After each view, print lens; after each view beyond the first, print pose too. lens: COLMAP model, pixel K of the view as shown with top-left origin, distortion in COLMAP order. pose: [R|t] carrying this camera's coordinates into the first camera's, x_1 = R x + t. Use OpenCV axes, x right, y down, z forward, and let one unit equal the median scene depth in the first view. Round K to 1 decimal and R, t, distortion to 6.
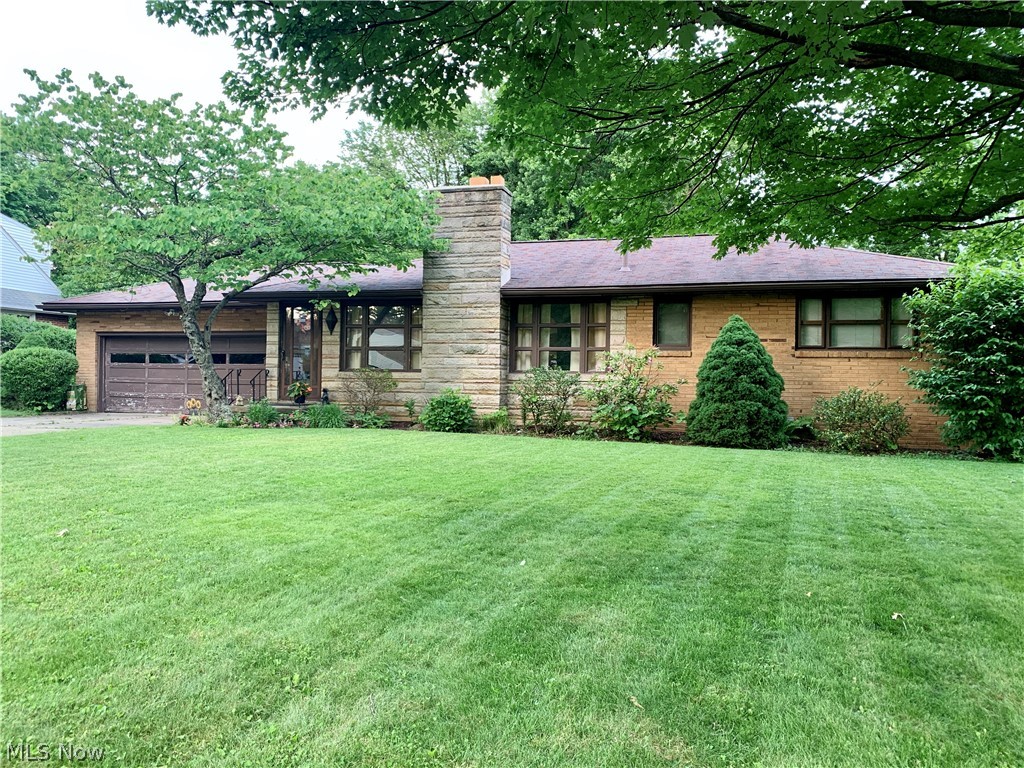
lens RADIAL K [[782.2, 0, 508.3], [0, 782.2, 379.3], [0, 0, 1]] dist [0.026779, -0.005752]
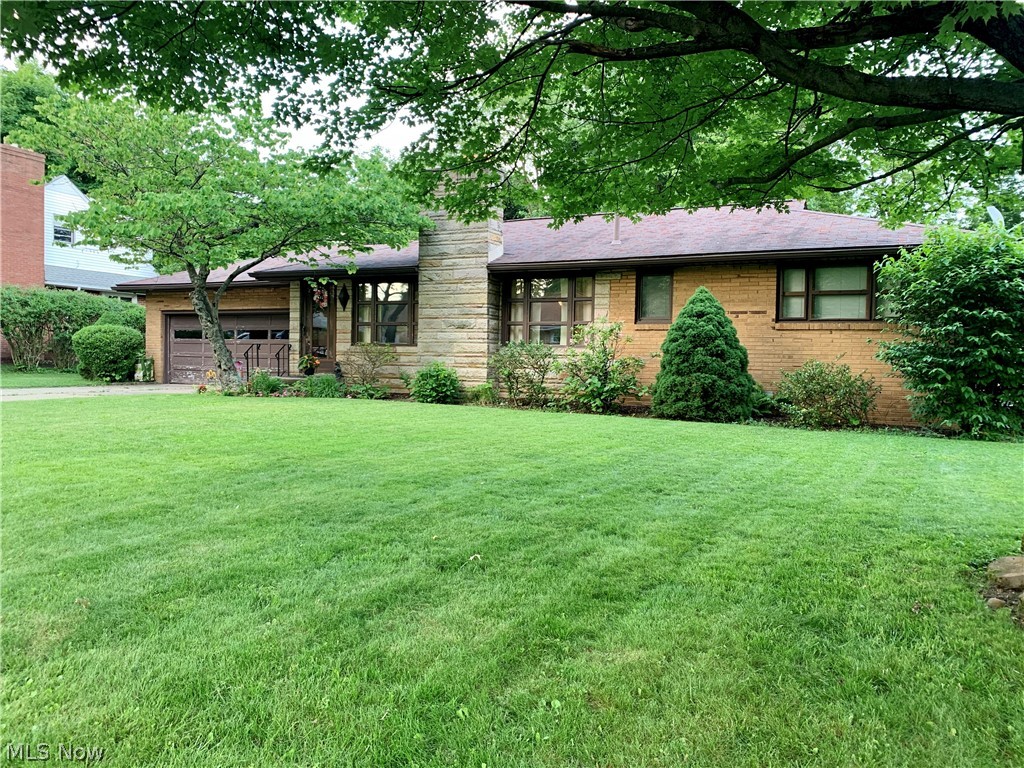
lens RADIAL K [[780.7, 0, 512.0], [0, 780.7, 384.0], [0, 0, 1]] dist [0.035498, -0.003752]
pose [[0.986160, 0.007860, -0.165613, 0.196252], [-0.002617, 0.999489, 0.031849, 0.008408], [0.165779, -0.030974, 0.985676, -0.009084]]
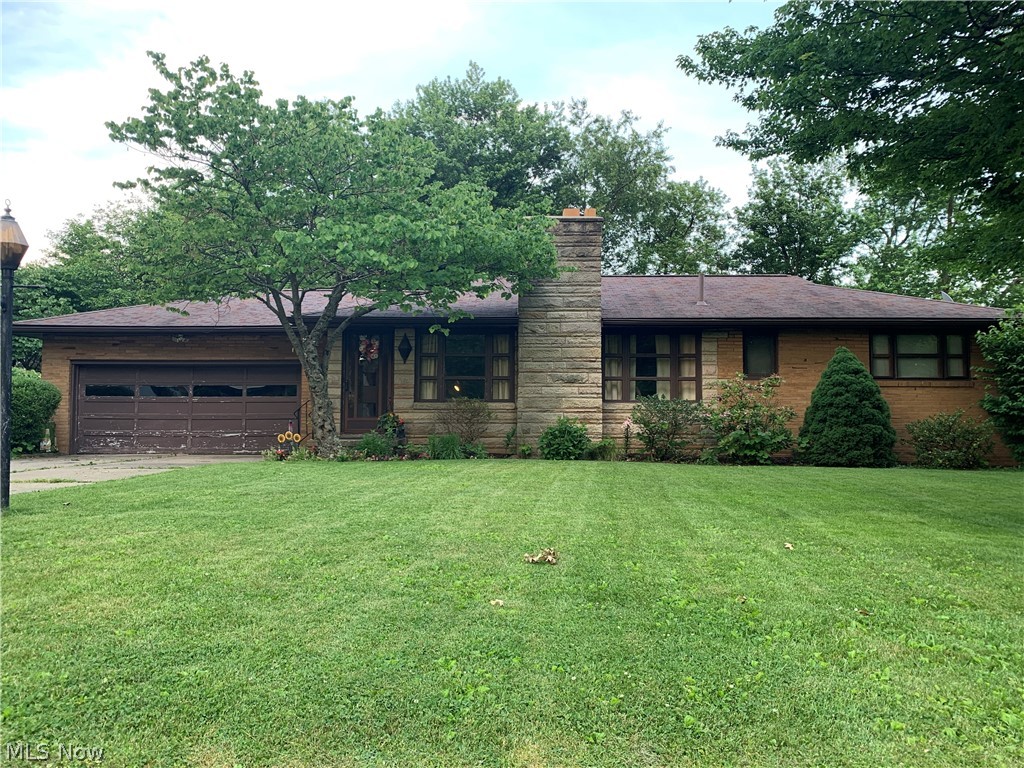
lens RADIAL K [[778.3, 0, 515.3], [0, 778.3, 378.1], [0, 0, 1]] dist [0.017864, 0.000375]
pose [[0.960929, 0.005323, 0.276743, -0.403053], [0.010106, 0.998474, -0.054295, 0.014493], [-0.276610, 0.054971, 0.959409, 0.073913]]
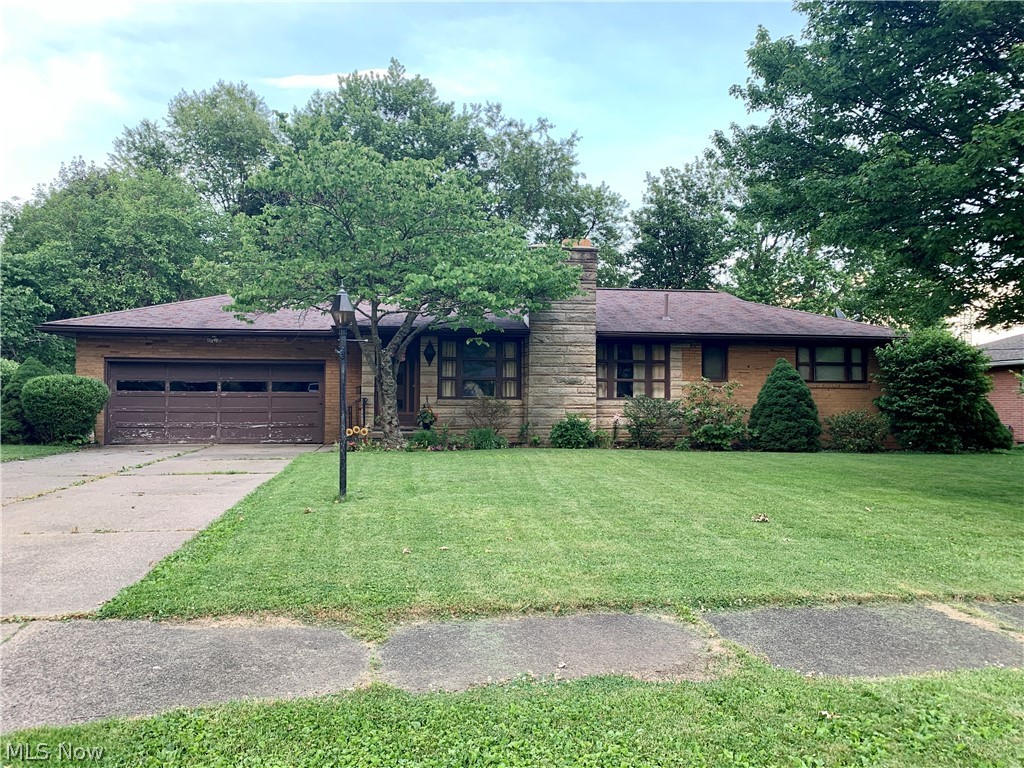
lens RADIAL K [[782.2, 0, 508.3], [0, 782.2, 379.3], [0, 0, 1]] dist [0.026779, -0.005752]
pose [[0.898164, 0.003934, 0.439643, -0.688483], [0.006963, 0.999707, -0.023171, -0.013427], [-0.439605, 0.023873, 0.897874, -0.040958]]
